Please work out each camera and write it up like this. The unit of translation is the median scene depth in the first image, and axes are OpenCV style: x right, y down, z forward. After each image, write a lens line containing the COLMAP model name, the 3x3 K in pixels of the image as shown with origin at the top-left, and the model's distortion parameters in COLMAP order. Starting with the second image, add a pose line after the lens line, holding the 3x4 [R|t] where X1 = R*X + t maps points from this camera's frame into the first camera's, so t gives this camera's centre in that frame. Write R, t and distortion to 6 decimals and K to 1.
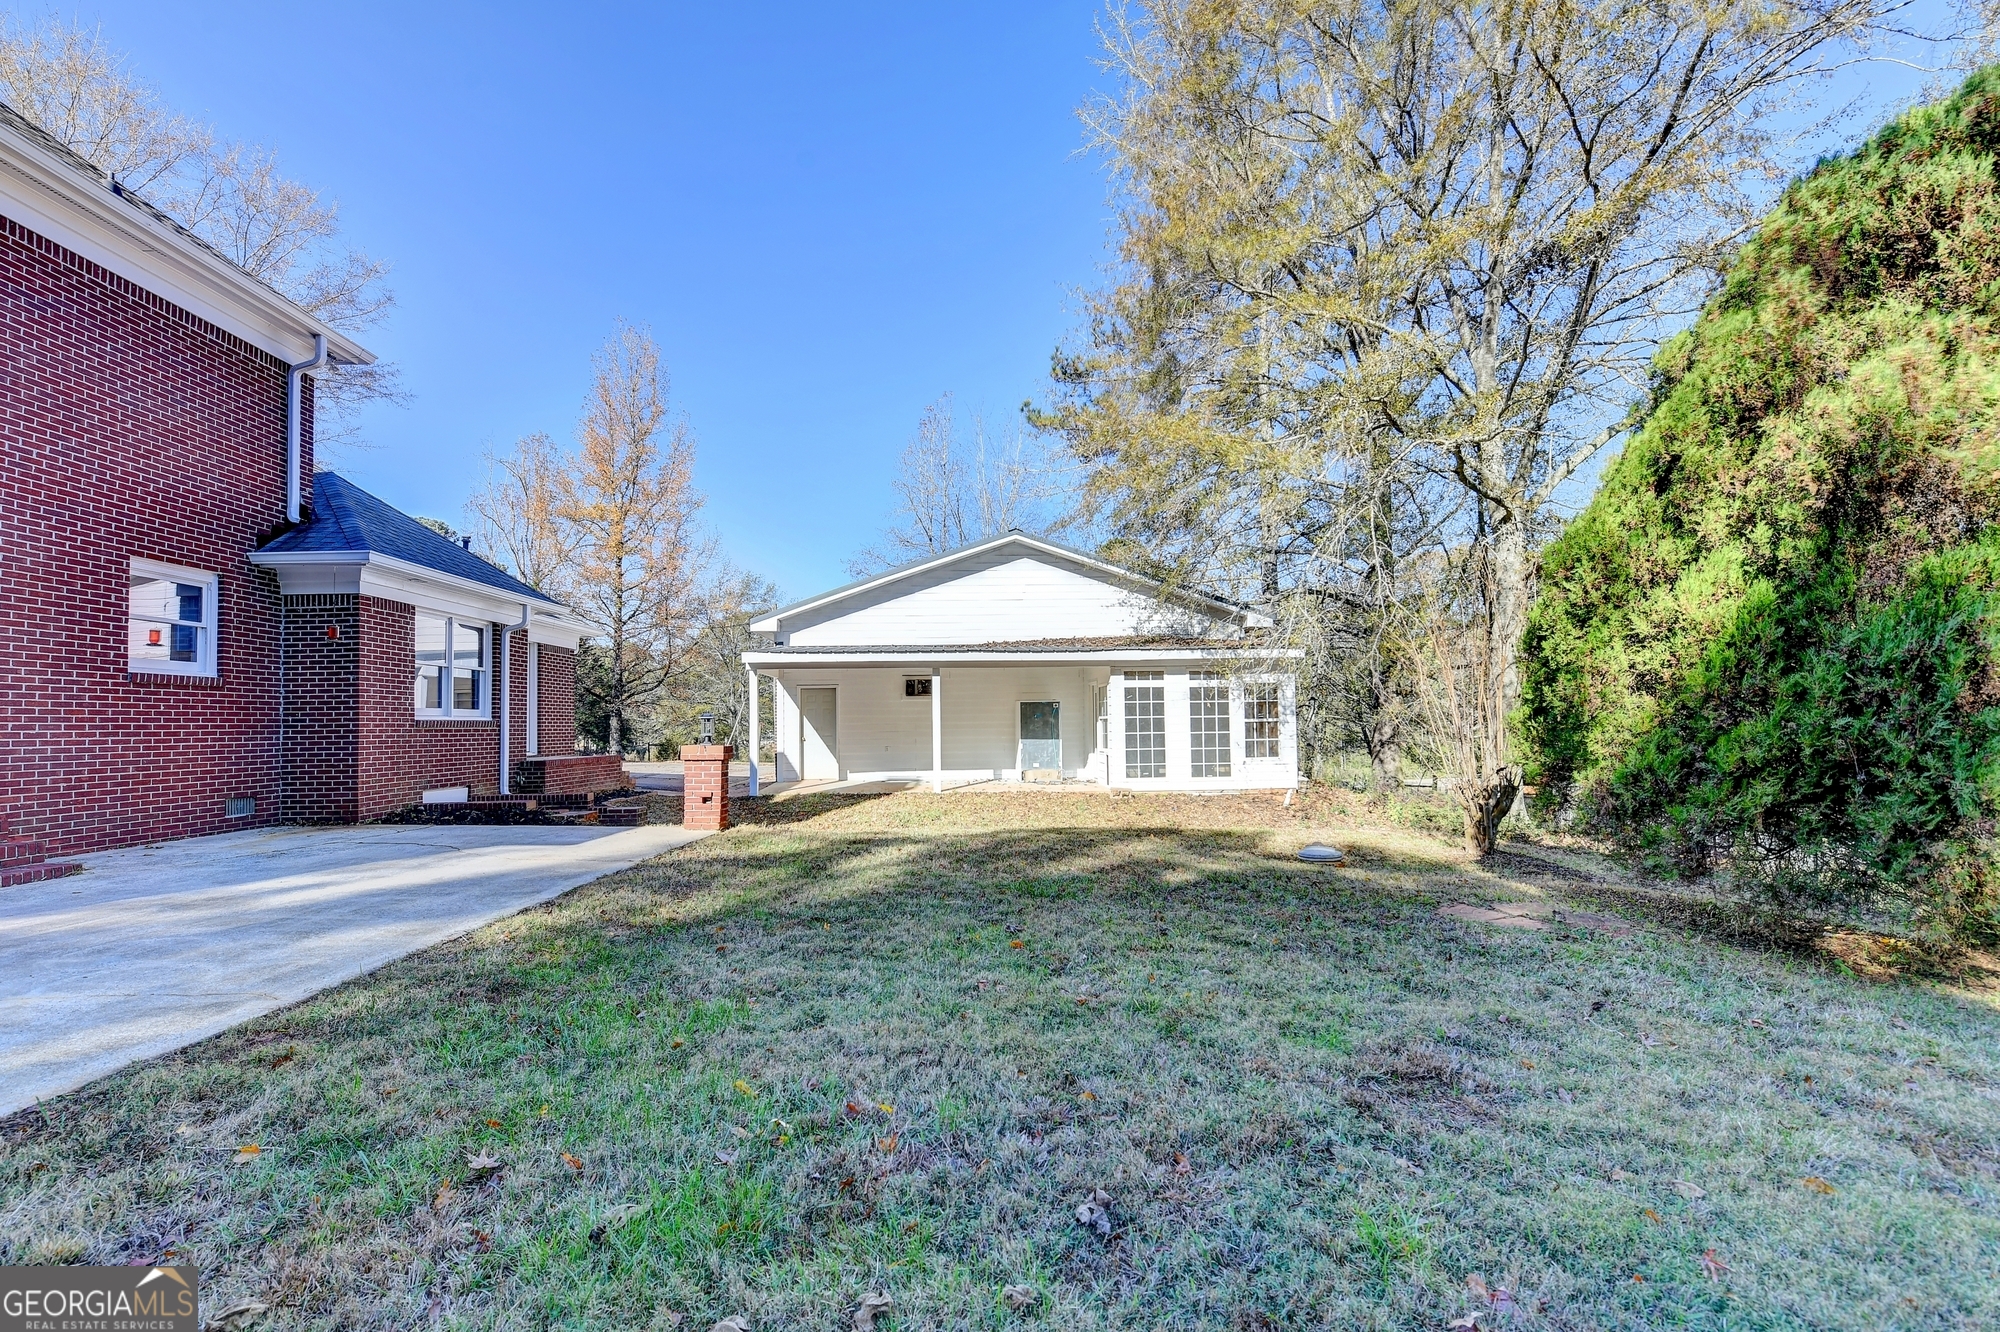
lens RADIAL K [[825.1, 0, 981.0], [0, 825.1, 693.6], [0, 0, 1]] dist [-0.014635, -0.003158]
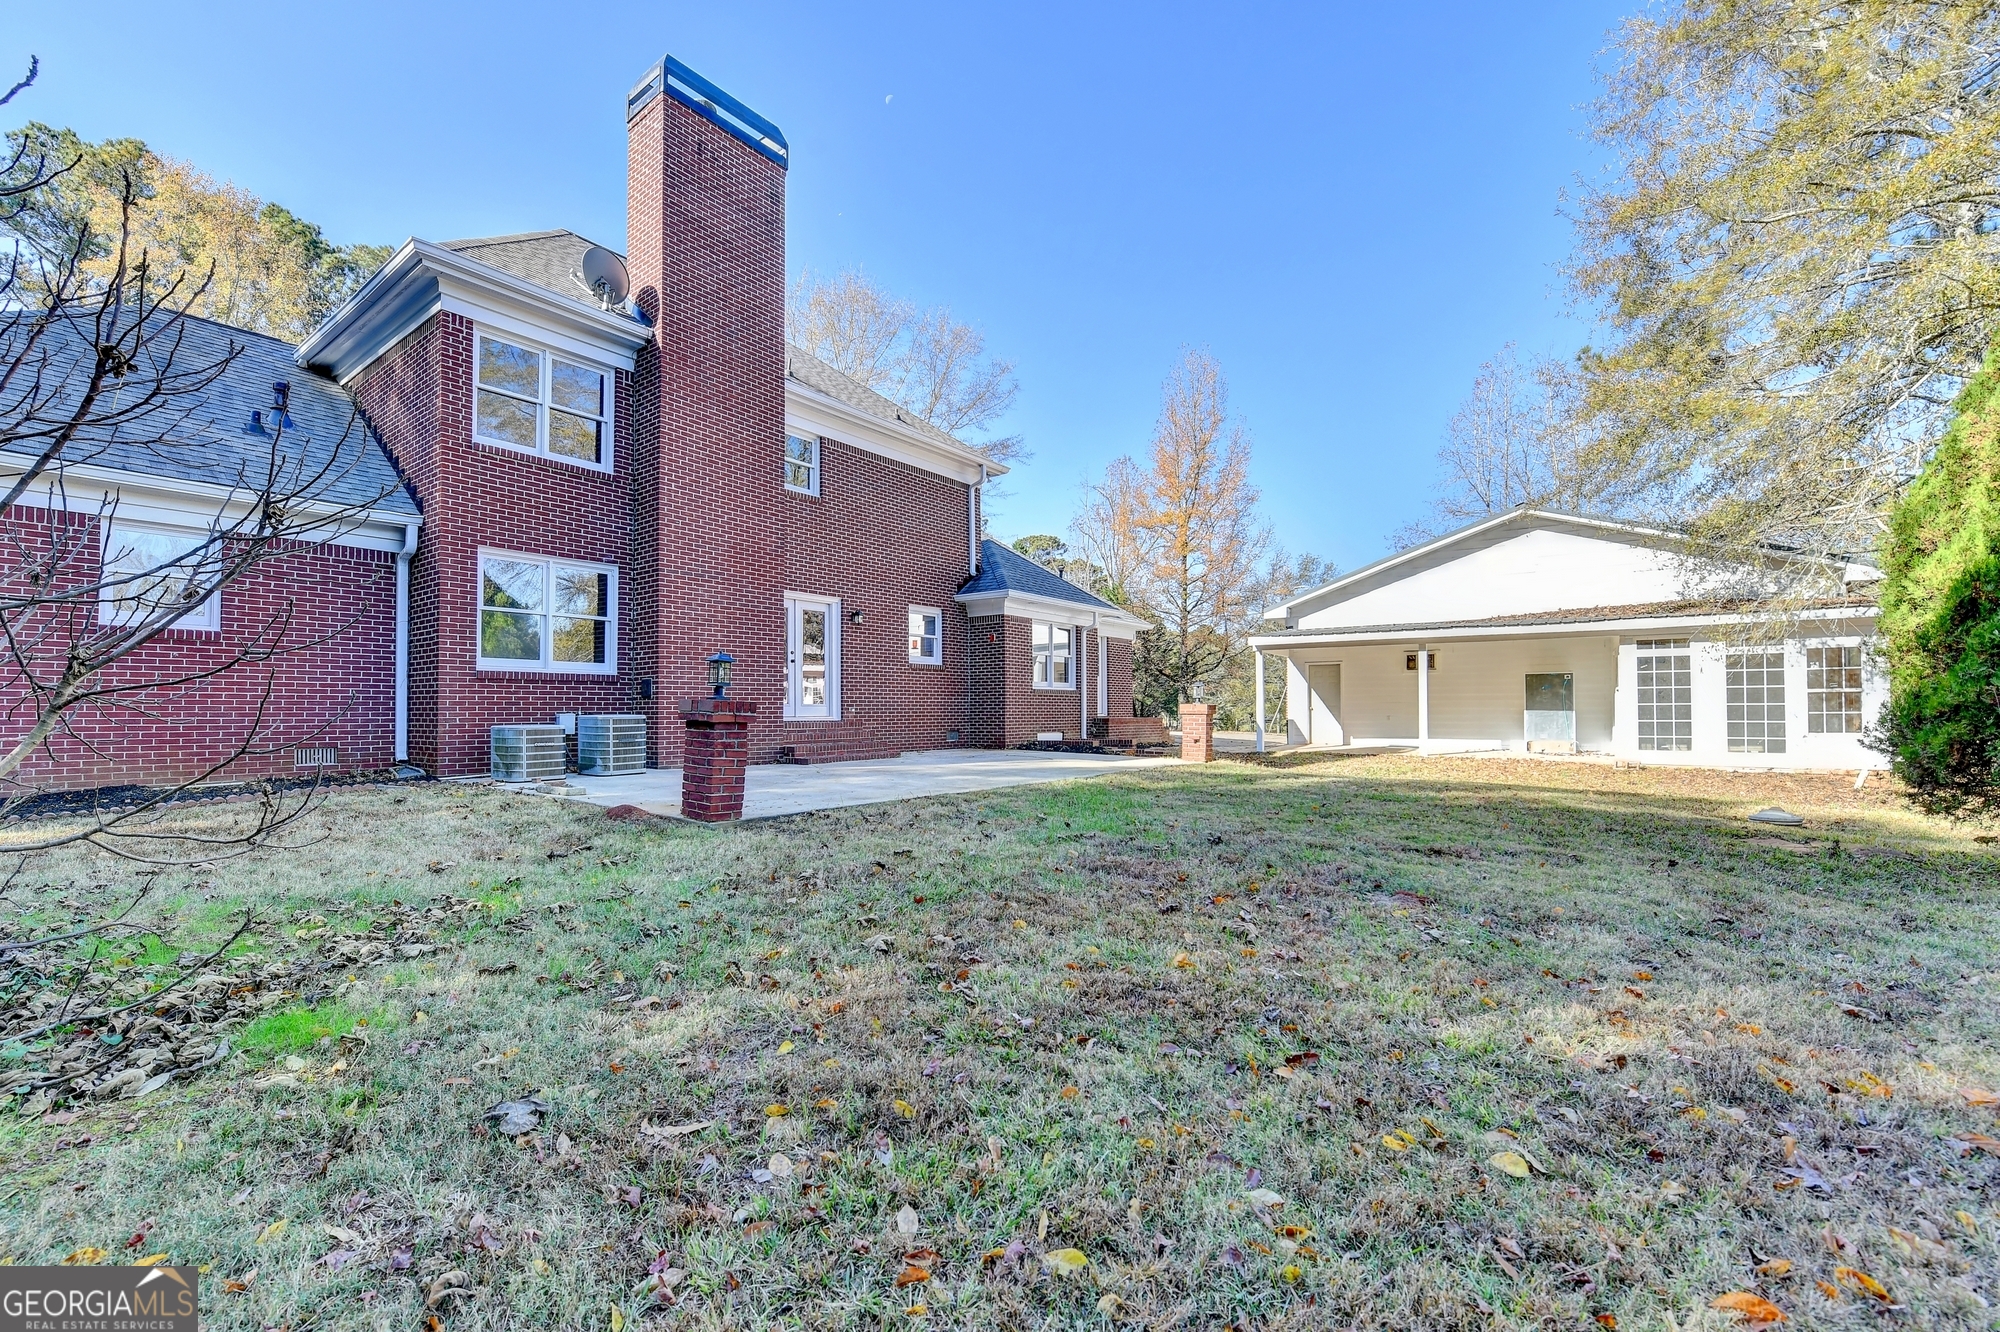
lens RADIAL K [[825.1, 0, 981.0], [0, 825.1, 693.6], [0, 0, 1]] dist [-0.014635, -0.003158]
pose [[0.778684, 0.000417, -0.627416, 0.175241], [0.014530, 0.999720, 0.018698, 0.006484], [0.627248, -0.023676, 0.778460, -0.233487]]
